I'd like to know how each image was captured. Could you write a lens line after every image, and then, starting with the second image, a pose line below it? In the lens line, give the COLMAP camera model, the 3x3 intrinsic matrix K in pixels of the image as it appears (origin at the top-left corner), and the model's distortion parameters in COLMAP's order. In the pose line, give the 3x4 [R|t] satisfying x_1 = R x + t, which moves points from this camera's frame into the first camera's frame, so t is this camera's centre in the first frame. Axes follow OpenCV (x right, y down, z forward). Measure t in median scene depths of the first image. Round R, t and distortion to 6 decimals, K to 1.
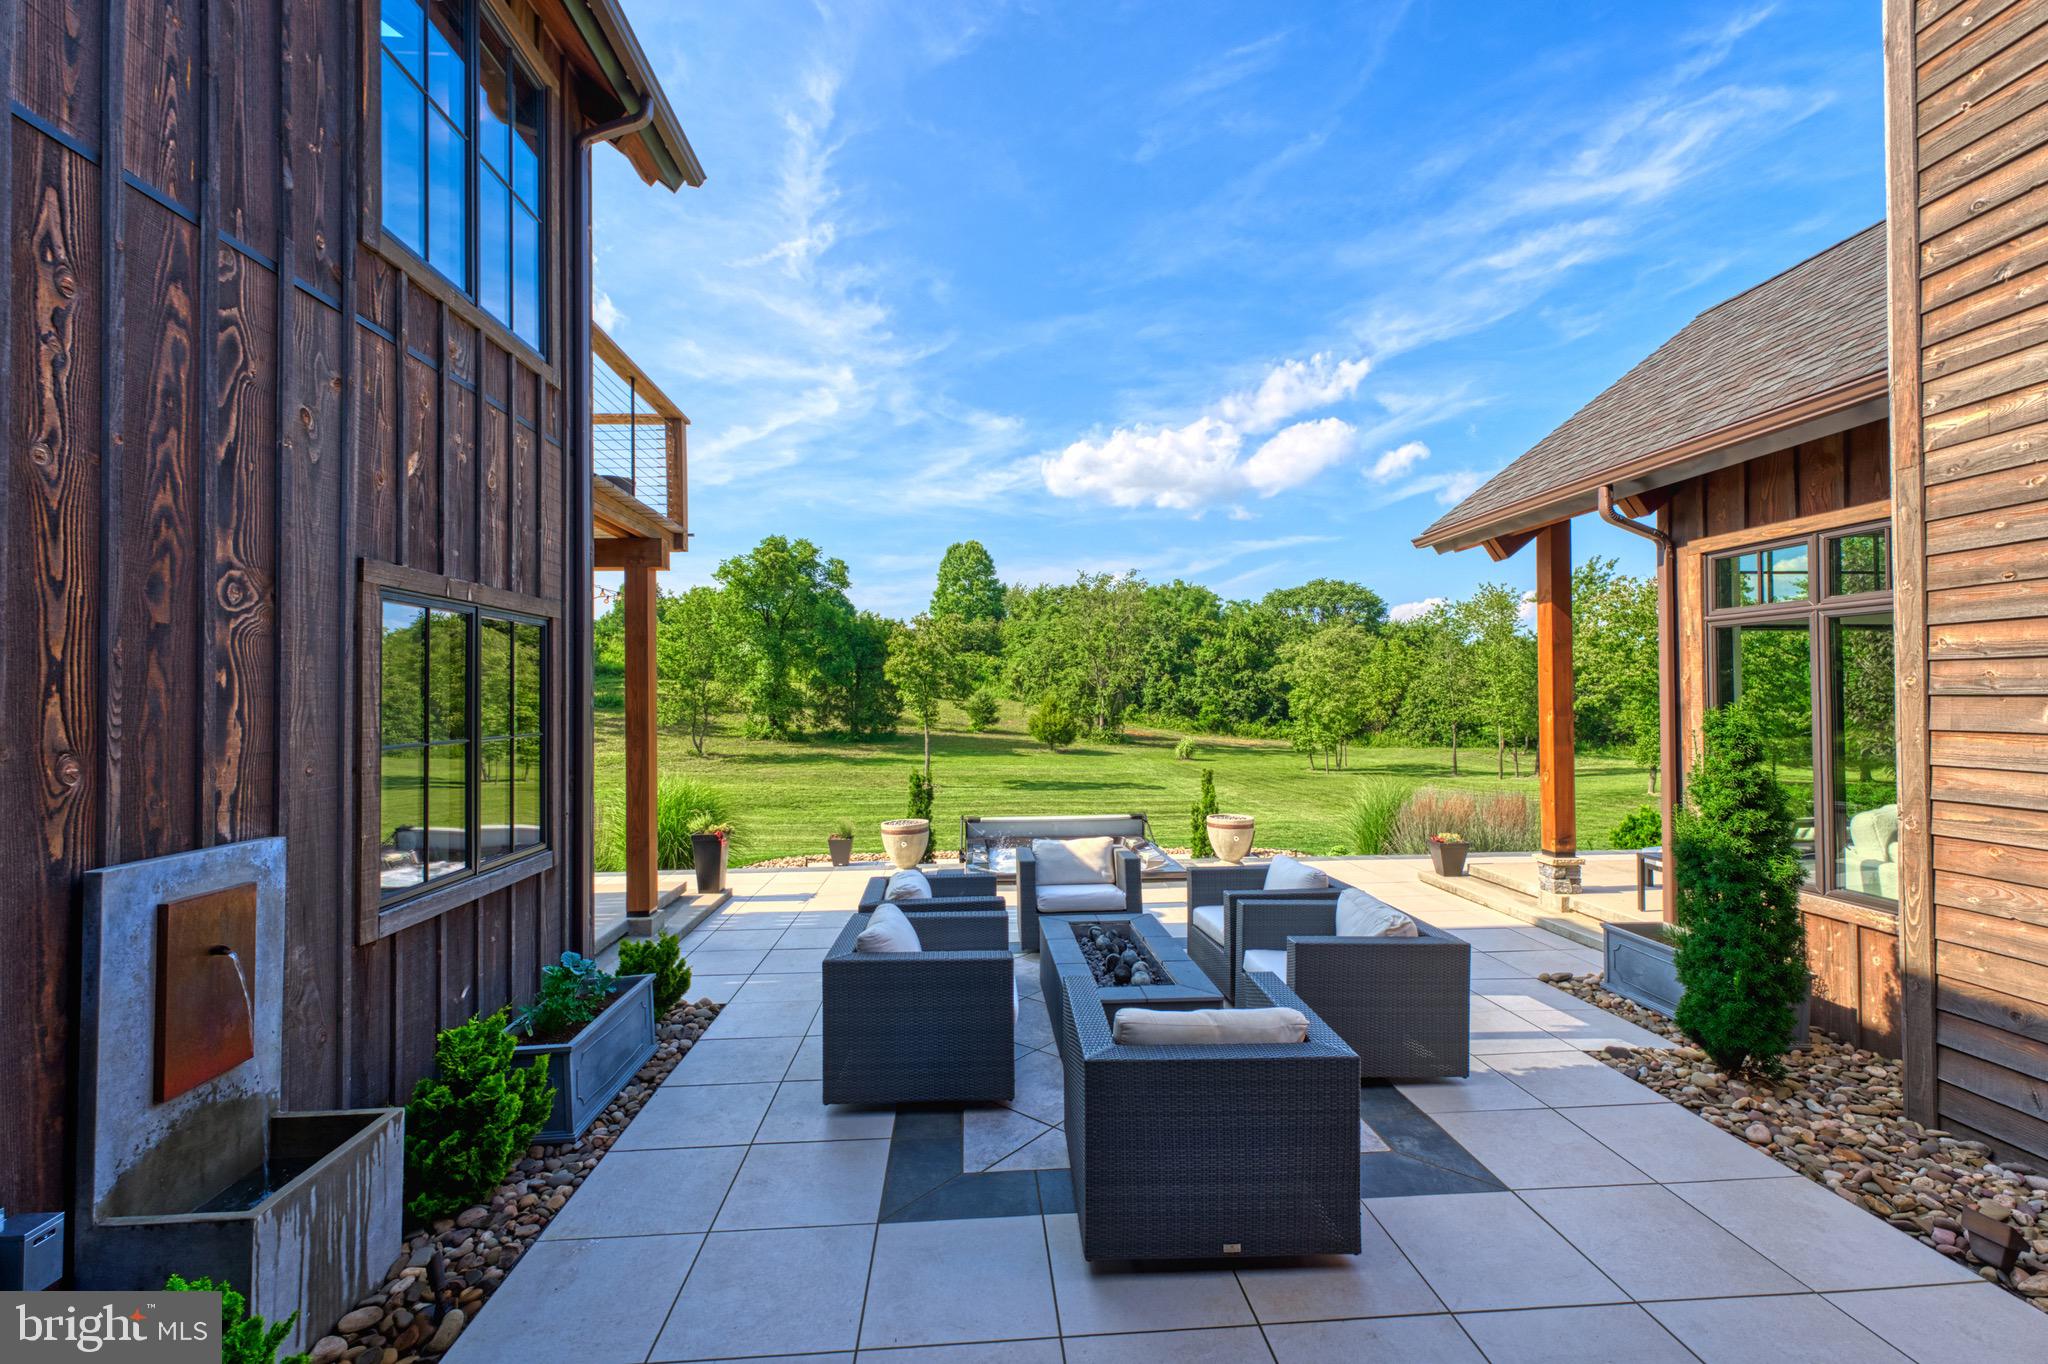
lens RADIAL K [[837.7, 0, 1013.6], [0, 837.7, 686.9], [0, 0, 1]] dist [-0.002236, -0.002027]
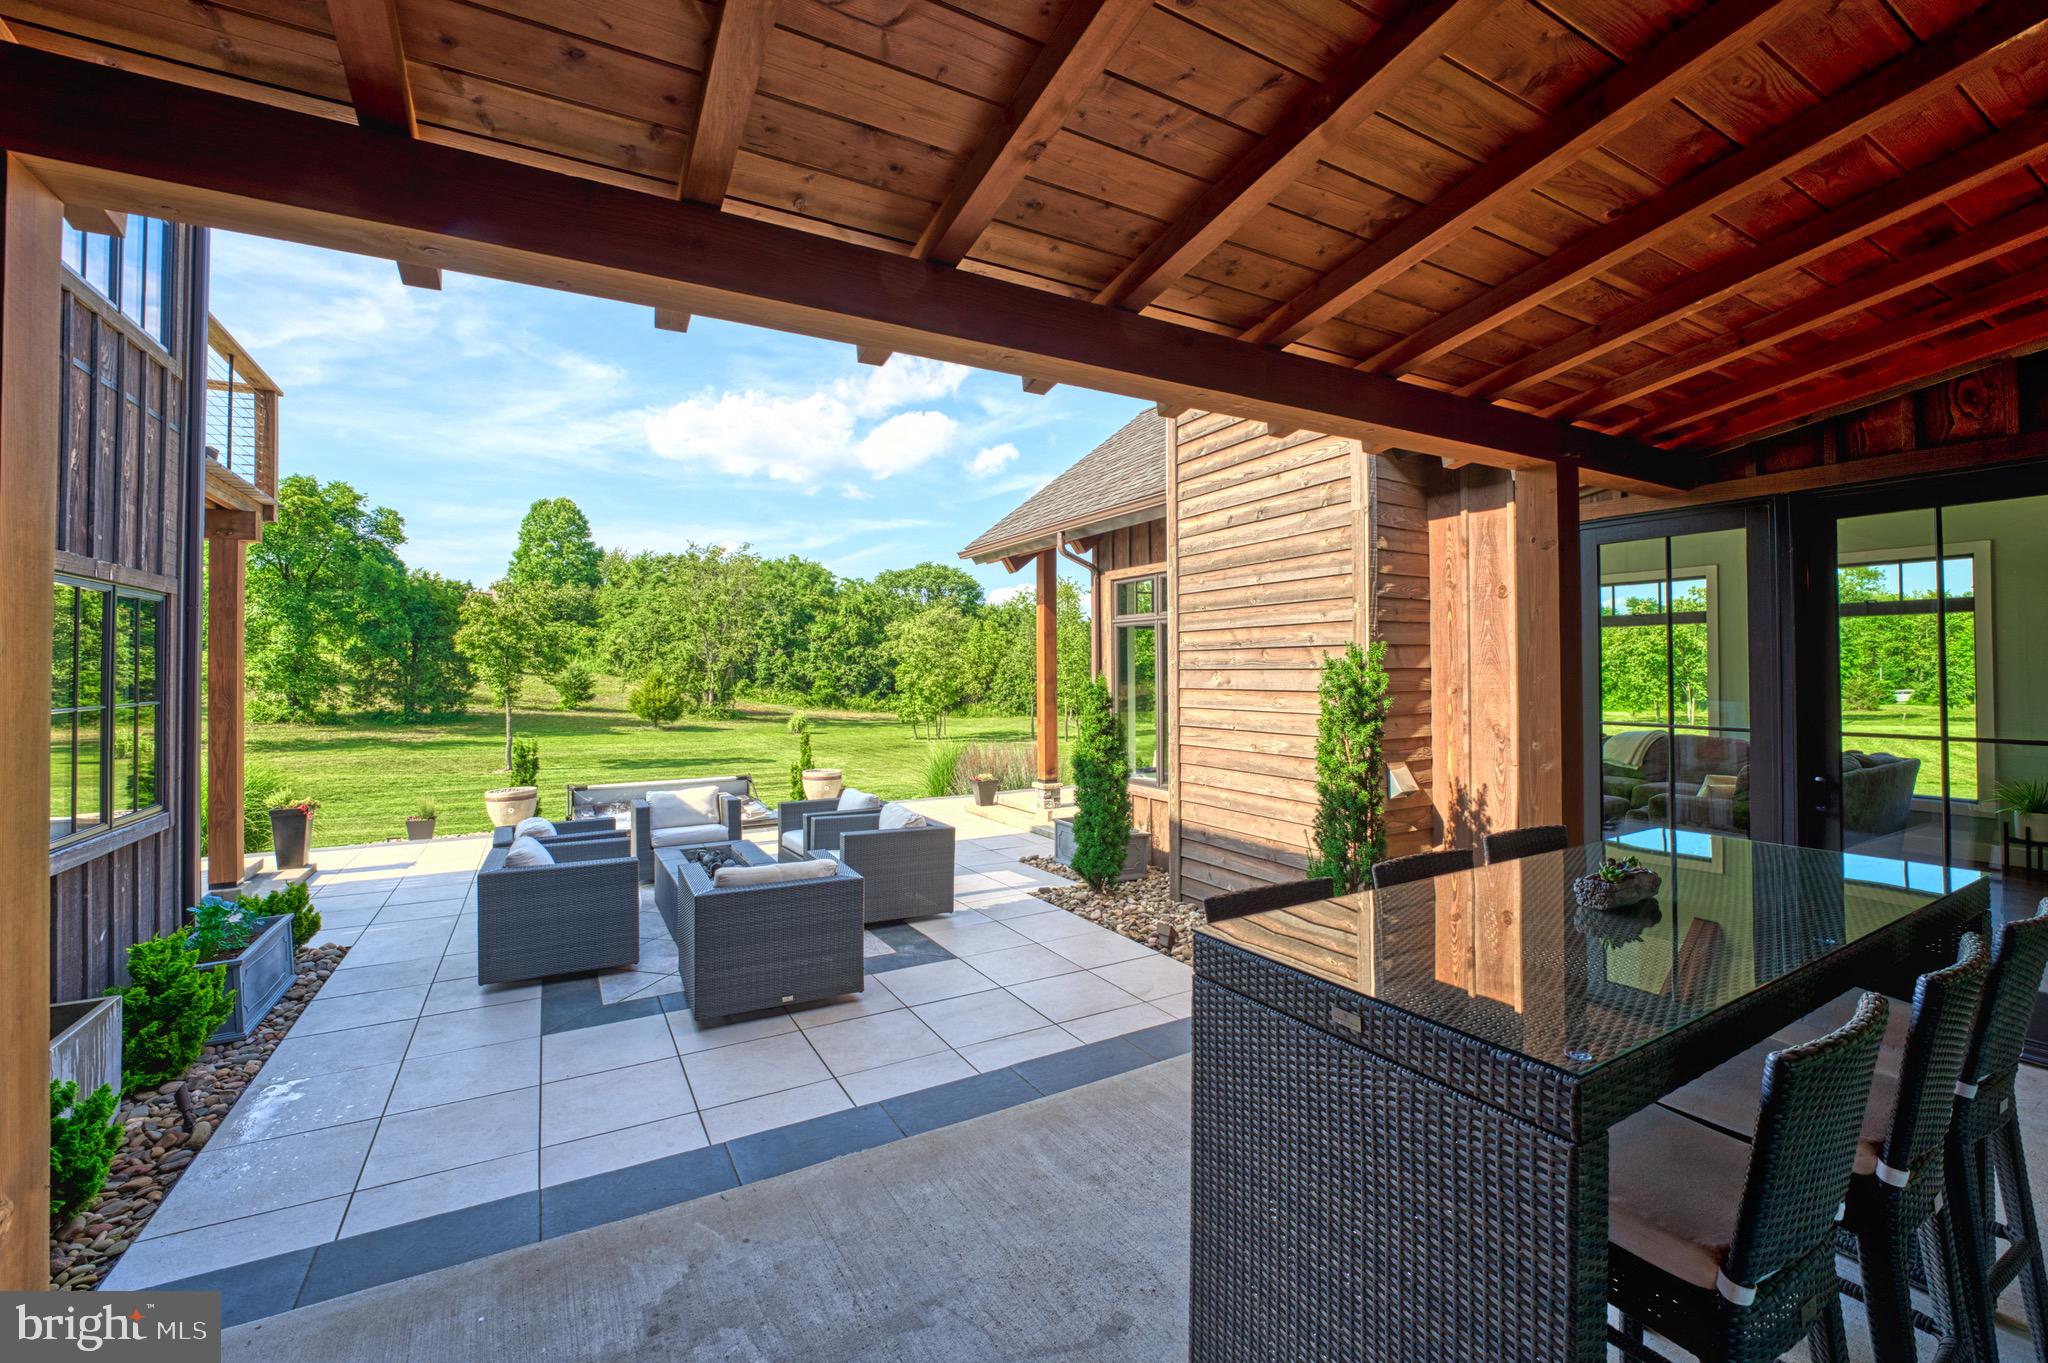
lens RADIAL K [[851.7, 0, 1018.9], [0, 851.7, 662.3], [0, 0, 1]] dist [-0.026728, 0.000257]
pose [[0.899618, 0.006969, 0.436621, -0.034159], [-0.007109, 0.999974, -0.001315, -0.000912], [-0.436619, -0.001921, 0.899644, -0.371941]]
